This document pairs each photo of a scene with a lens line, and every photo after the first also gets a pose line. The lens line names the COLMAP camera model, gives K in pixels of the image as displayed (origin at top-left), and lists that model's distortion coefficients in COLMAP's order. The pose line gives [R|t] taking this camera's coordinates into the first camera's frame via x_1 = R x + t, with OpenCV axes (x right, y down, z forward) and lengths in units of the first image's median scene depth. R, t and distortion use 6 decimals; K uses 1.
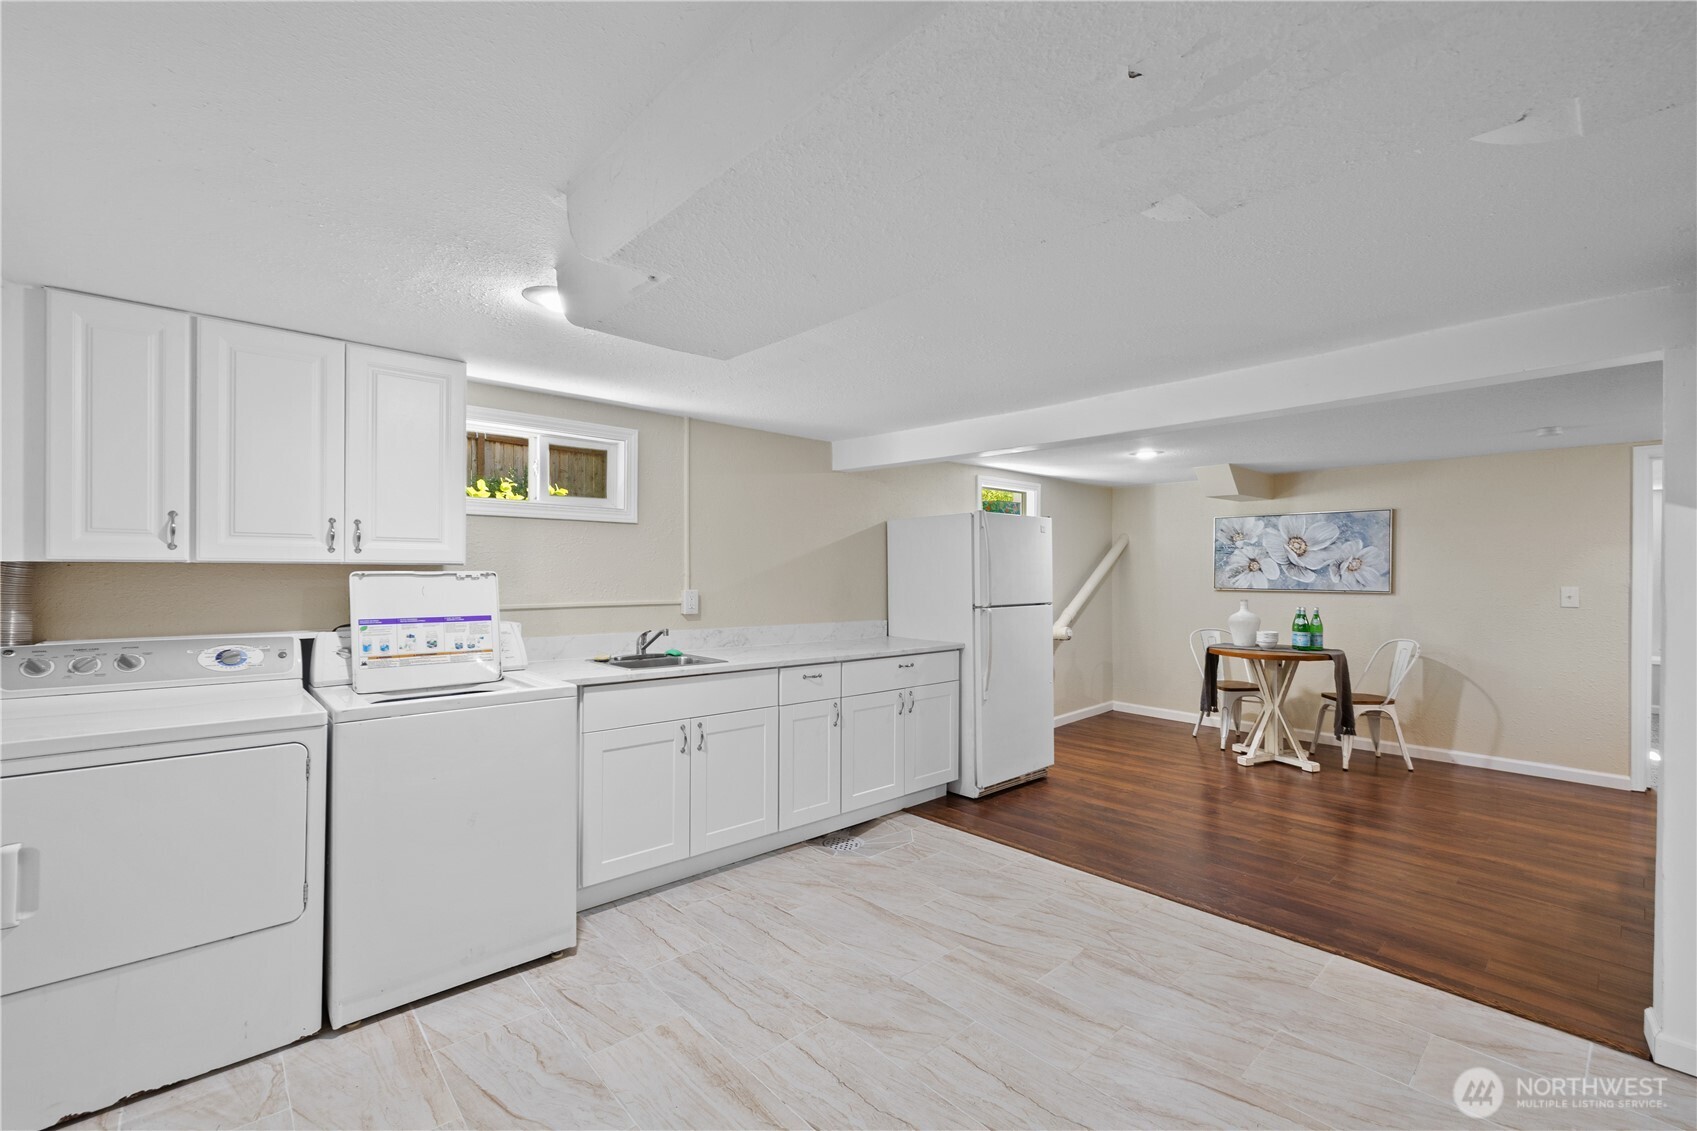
lens RADIAL K [[720.0, 0, 858.9], [0, 720.0, 576.9], [0, 0, 1]] dist [-0.000962, 0.000568]
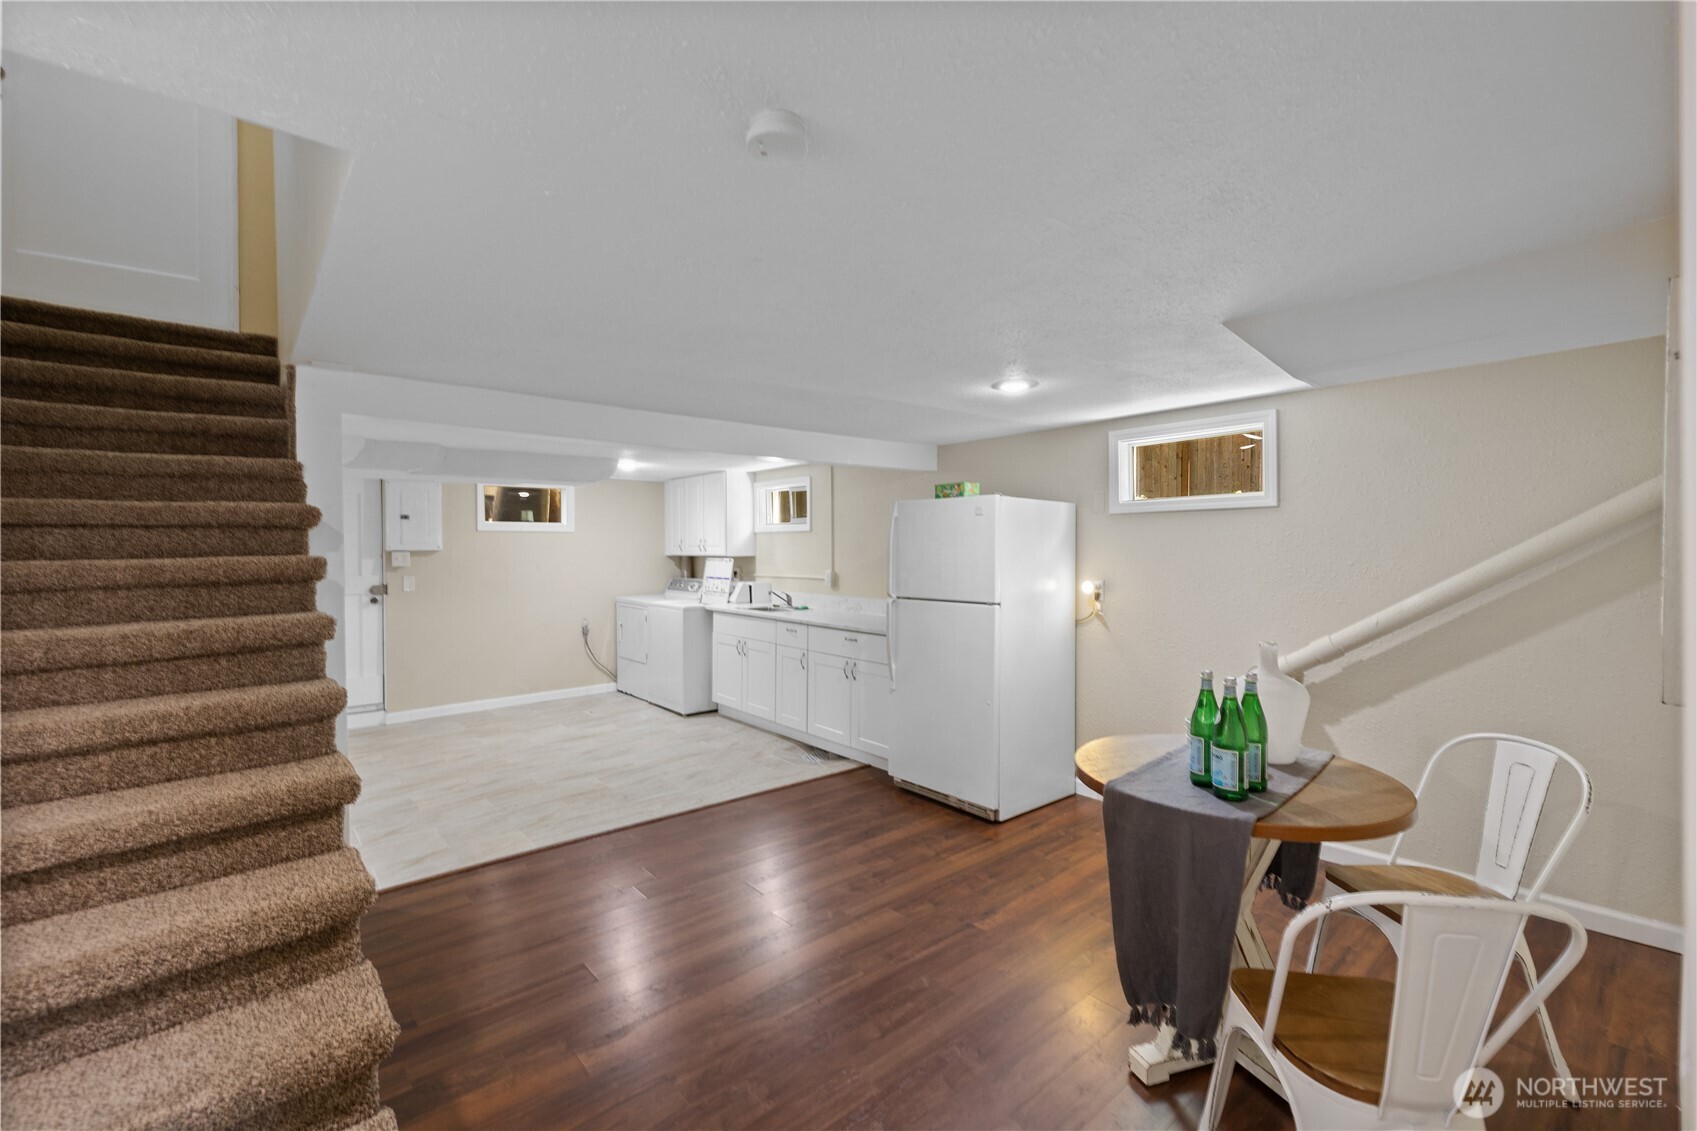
lens RADIAL K [[720.0, 0, 841.3], [0, 720.0, 571.6], [0, 0, 1]] dist [-0.000962, 0.000568]
pose [[-0.046146, 0.027940, -0.998544, 1.650774], [-0.004323, 0.999594, 0.028169, -0.030435], [0.998925, 0.005616, -0.046007, 1.363897]]
